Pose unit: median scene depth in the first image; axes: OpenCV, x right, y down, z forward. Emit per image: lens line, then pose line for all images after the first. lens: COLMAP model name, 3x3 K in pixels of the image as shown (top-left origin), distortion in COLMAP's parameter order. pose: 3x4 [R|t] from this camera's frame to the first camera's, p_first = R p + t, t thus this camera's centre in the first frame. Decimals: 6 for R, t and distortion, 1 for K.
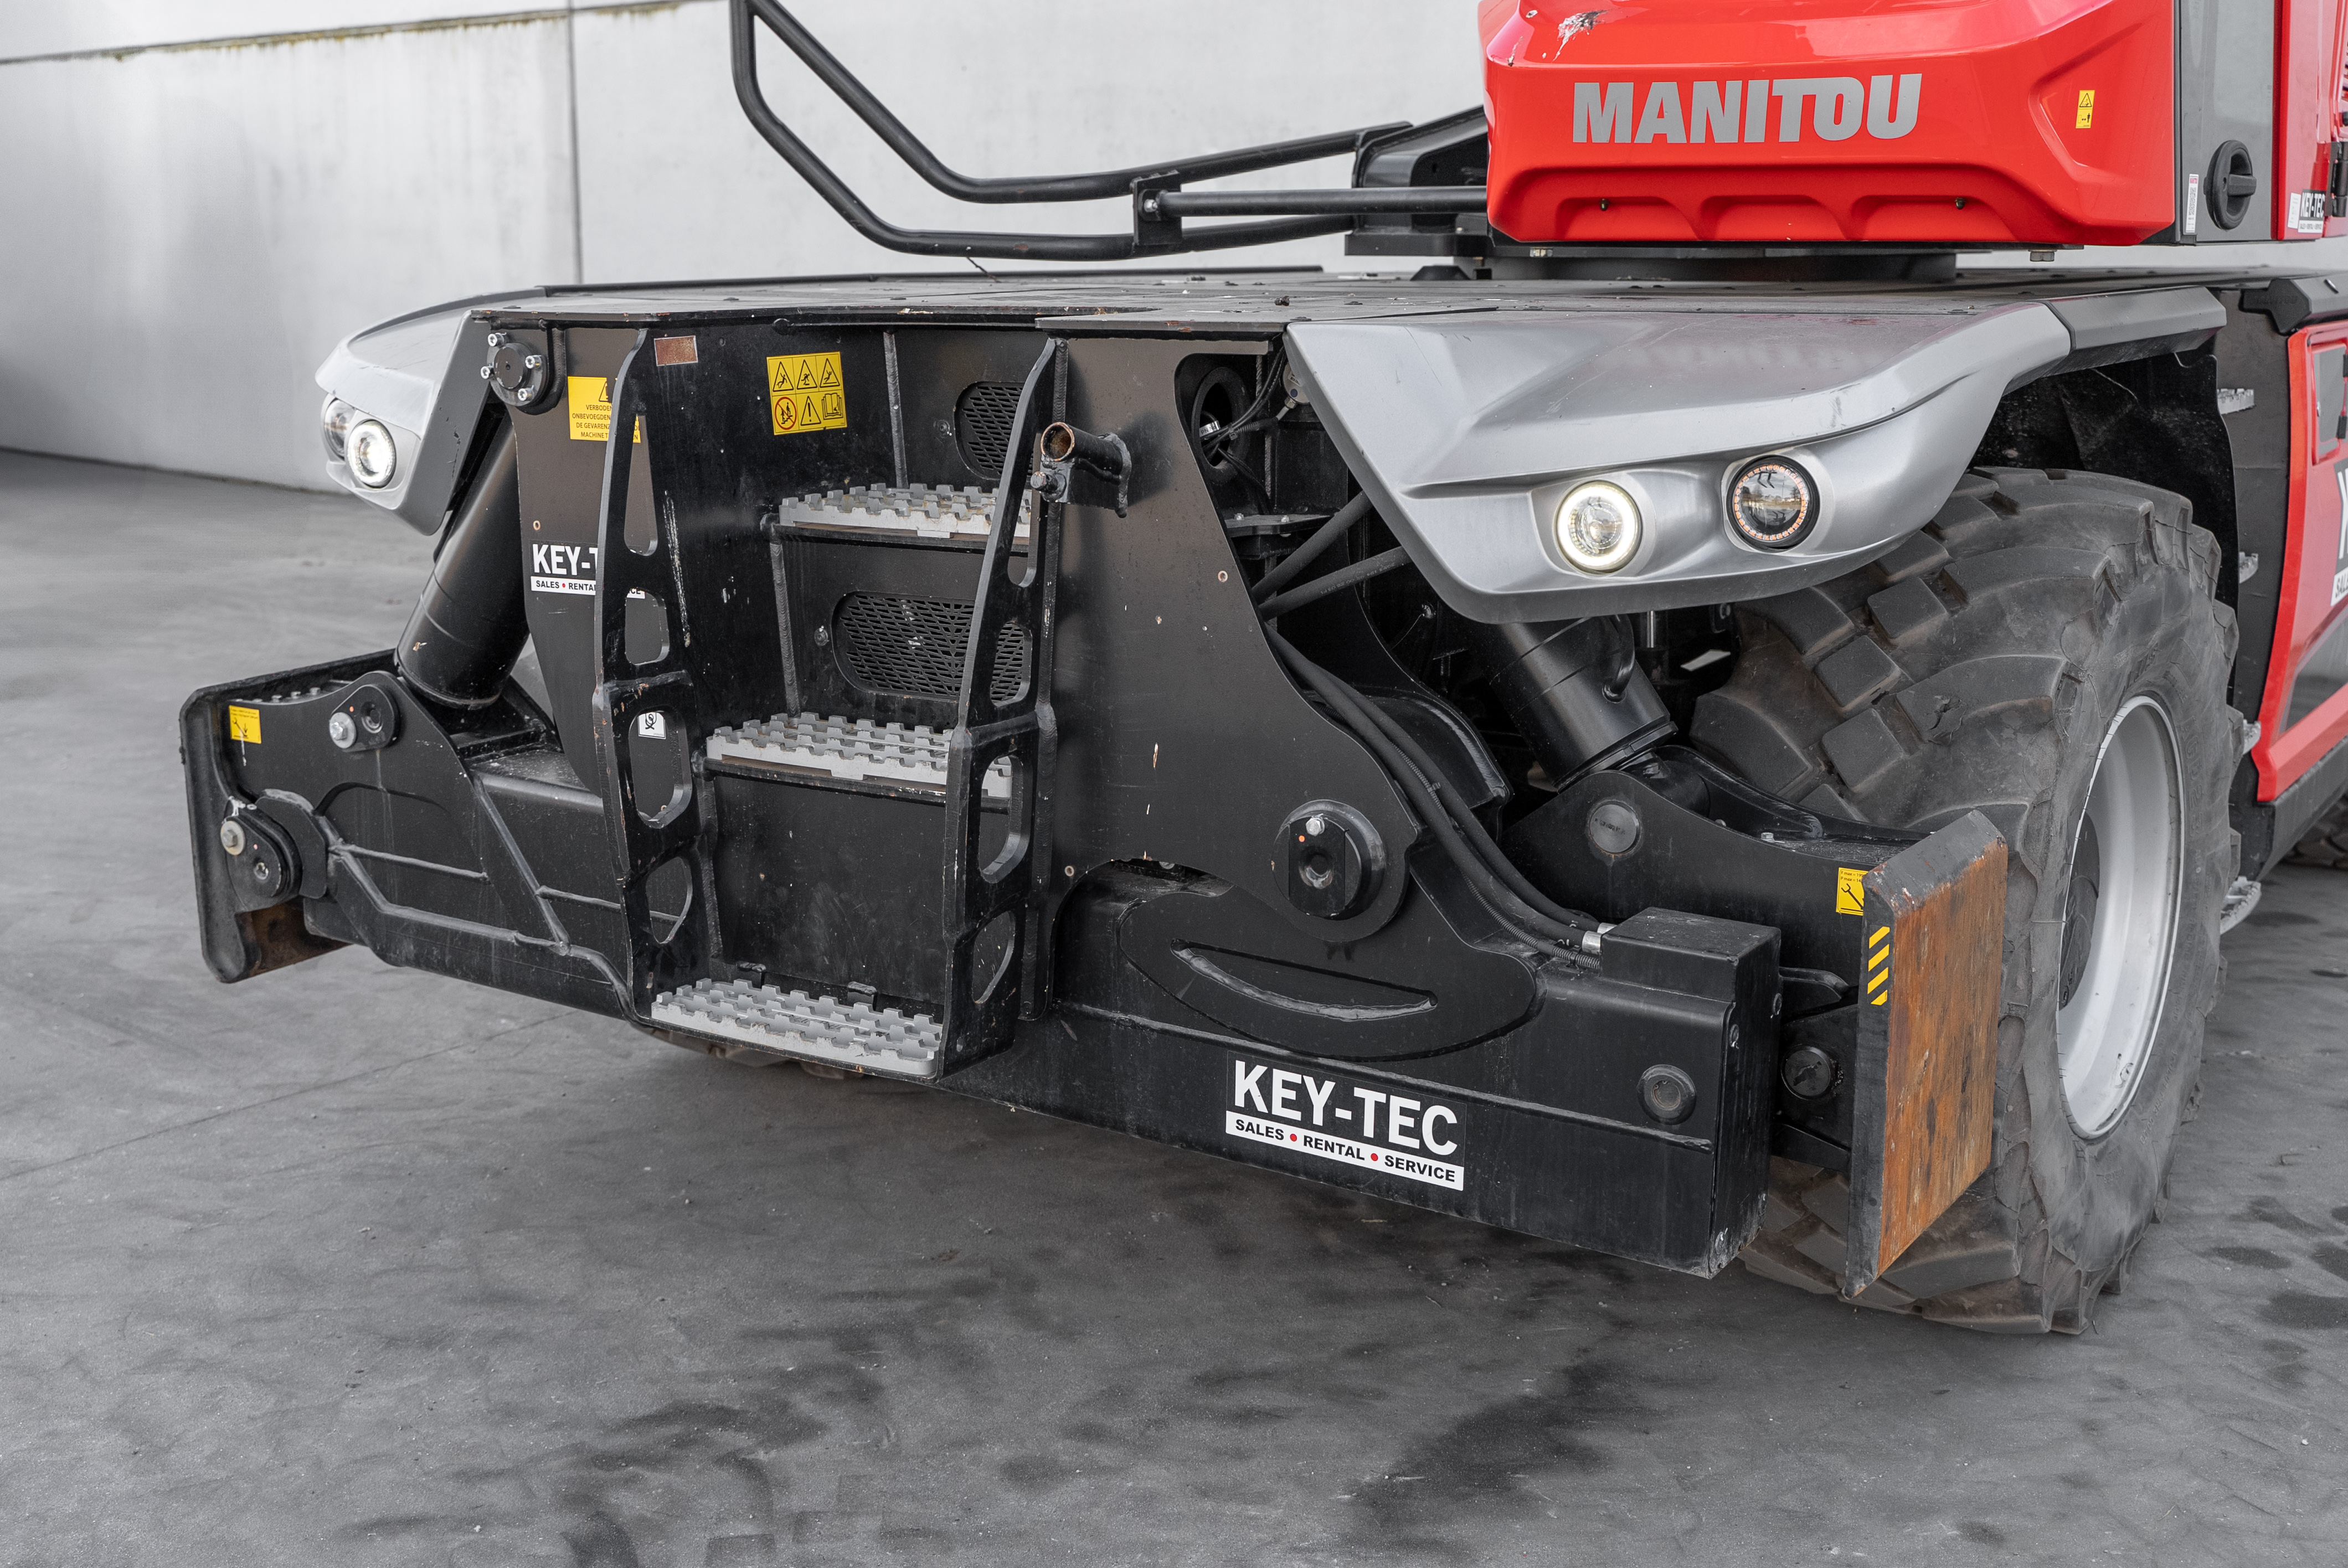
lens RADIAL K [[2557.5, 0, 1172.9], [0, 2557.5, 787.6], [0, 0, 1]] dist [0.005302, 0.000000]
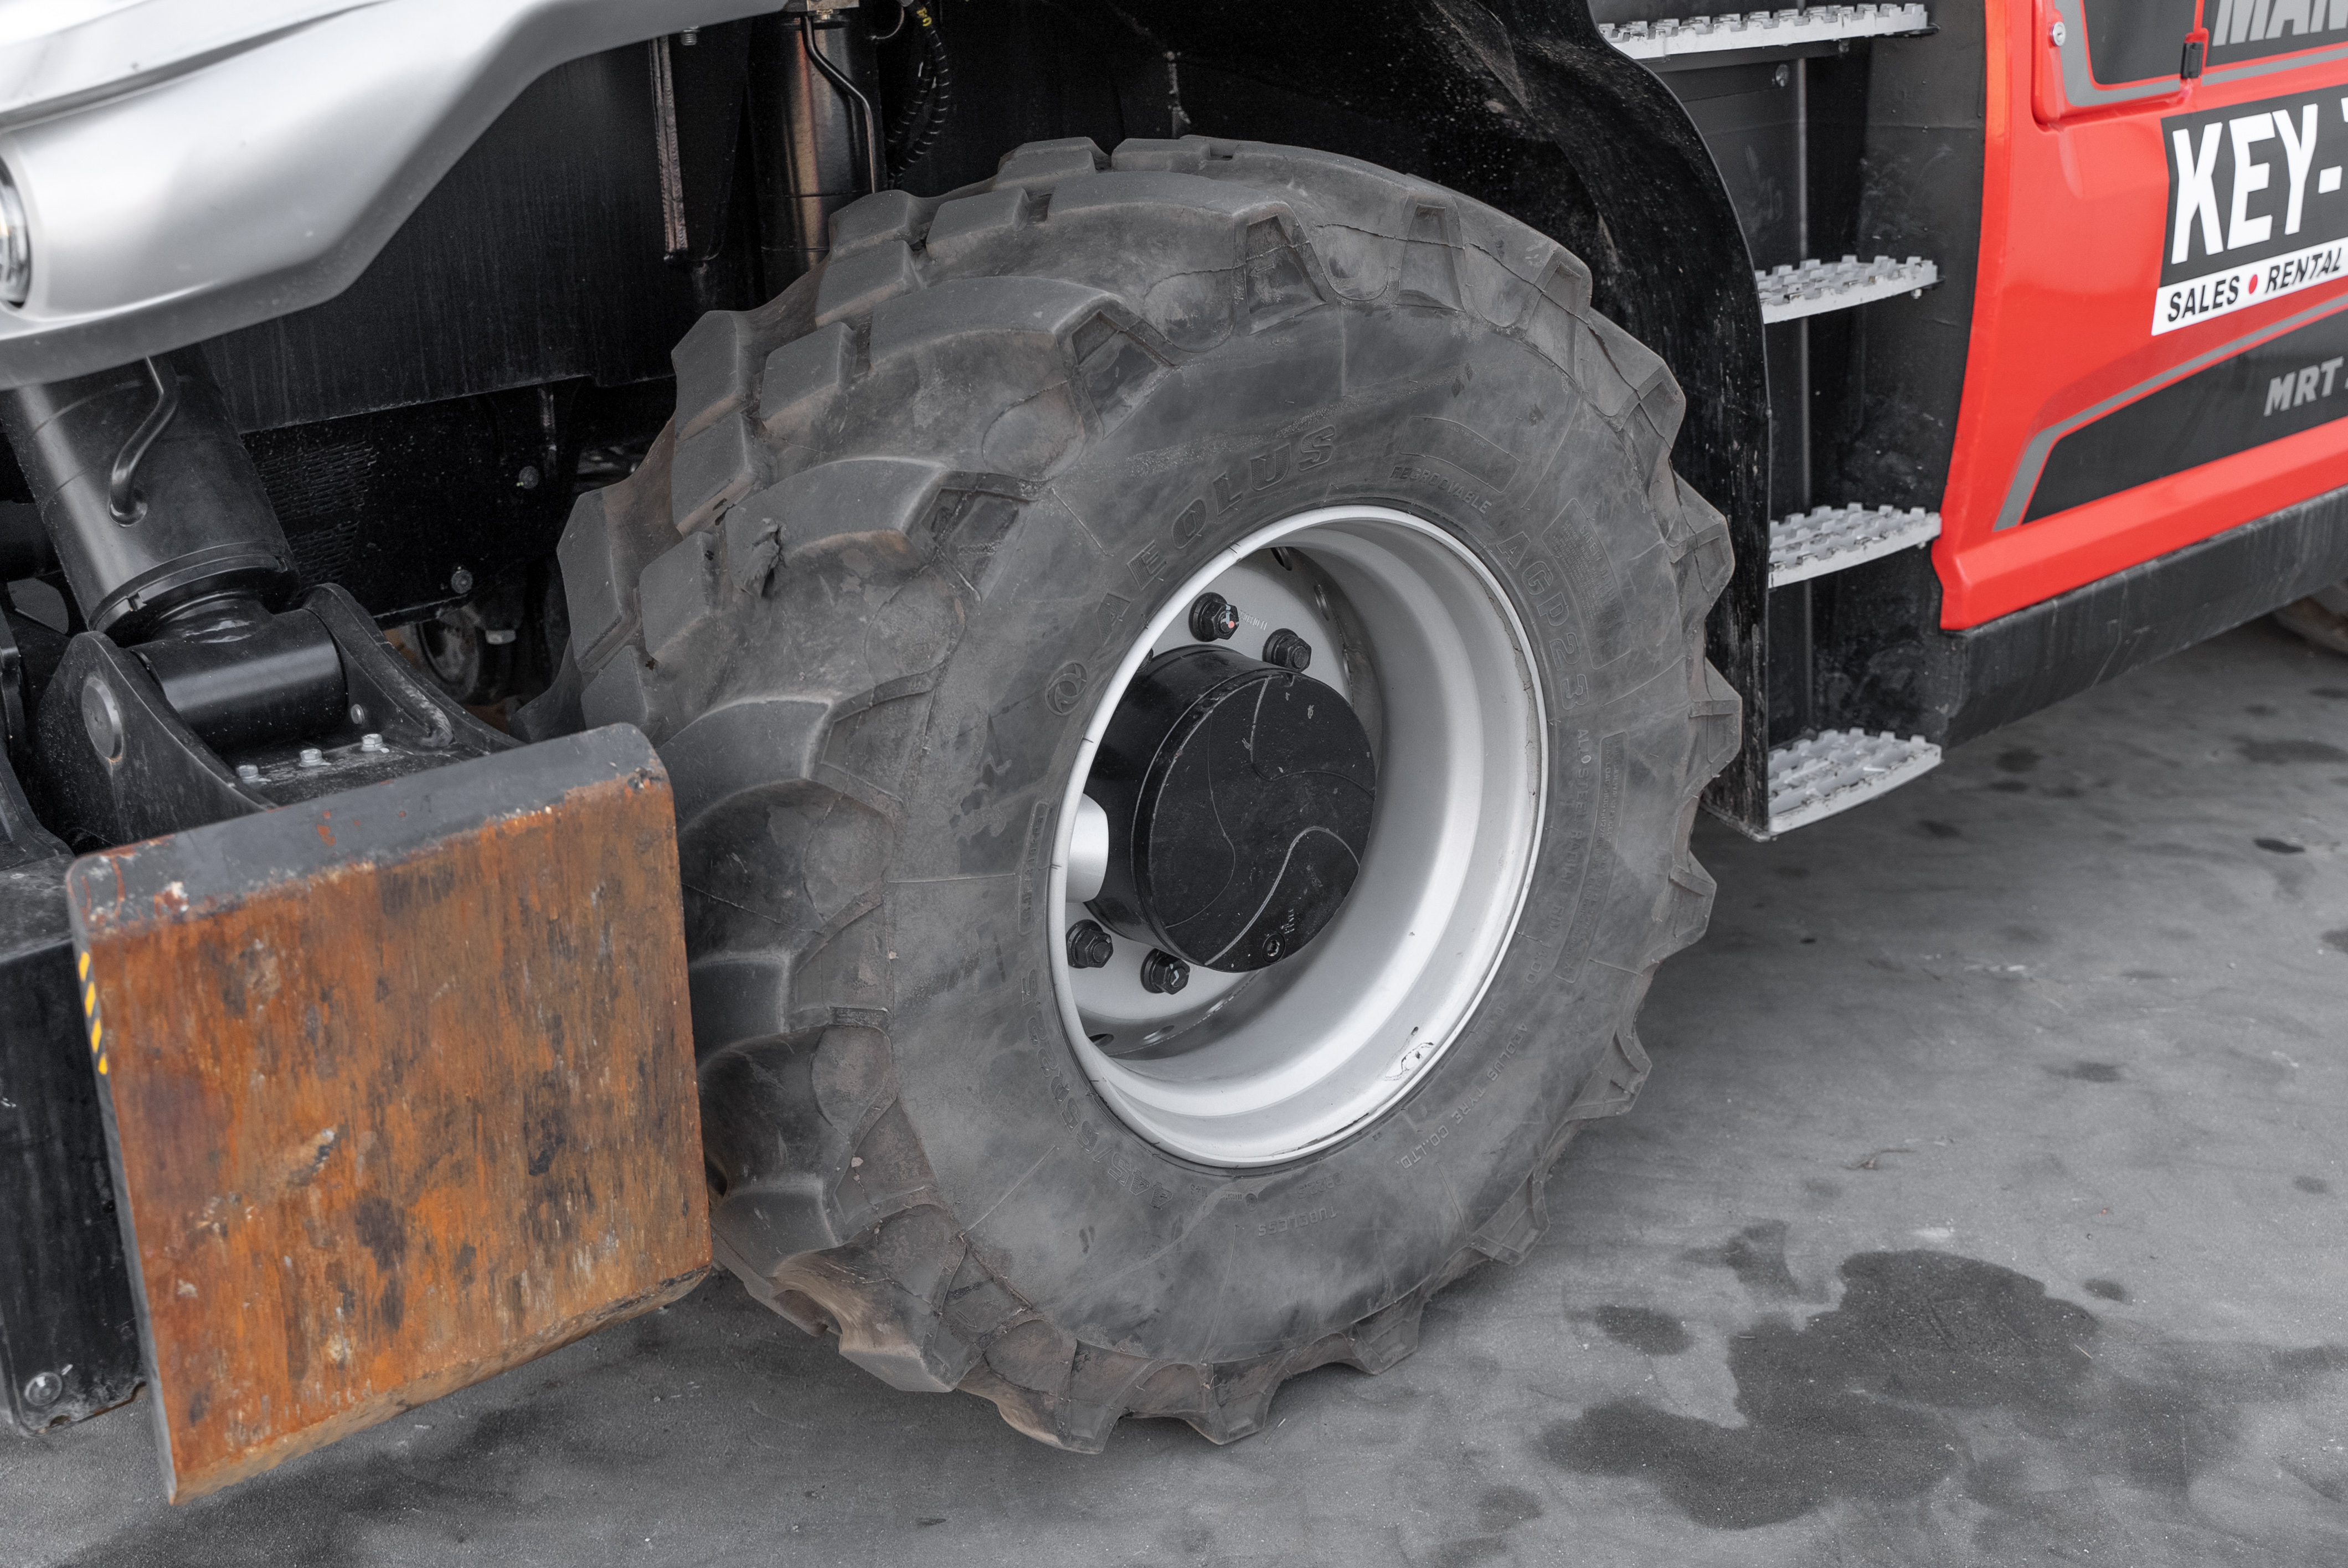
lens RADIAL K [[2557.5, 0, 1174.2], [0, 2557.5, 781.9], [0, 0, 1]] dist [0.005302, 0.000000]
pose [[0.966172, 0.067206, -0.248988, 0.546559], [-0.030721, 0.988567, 0.147621, -0.066438], [0.256062, -0.134978, 0.957190, 0.403010]]
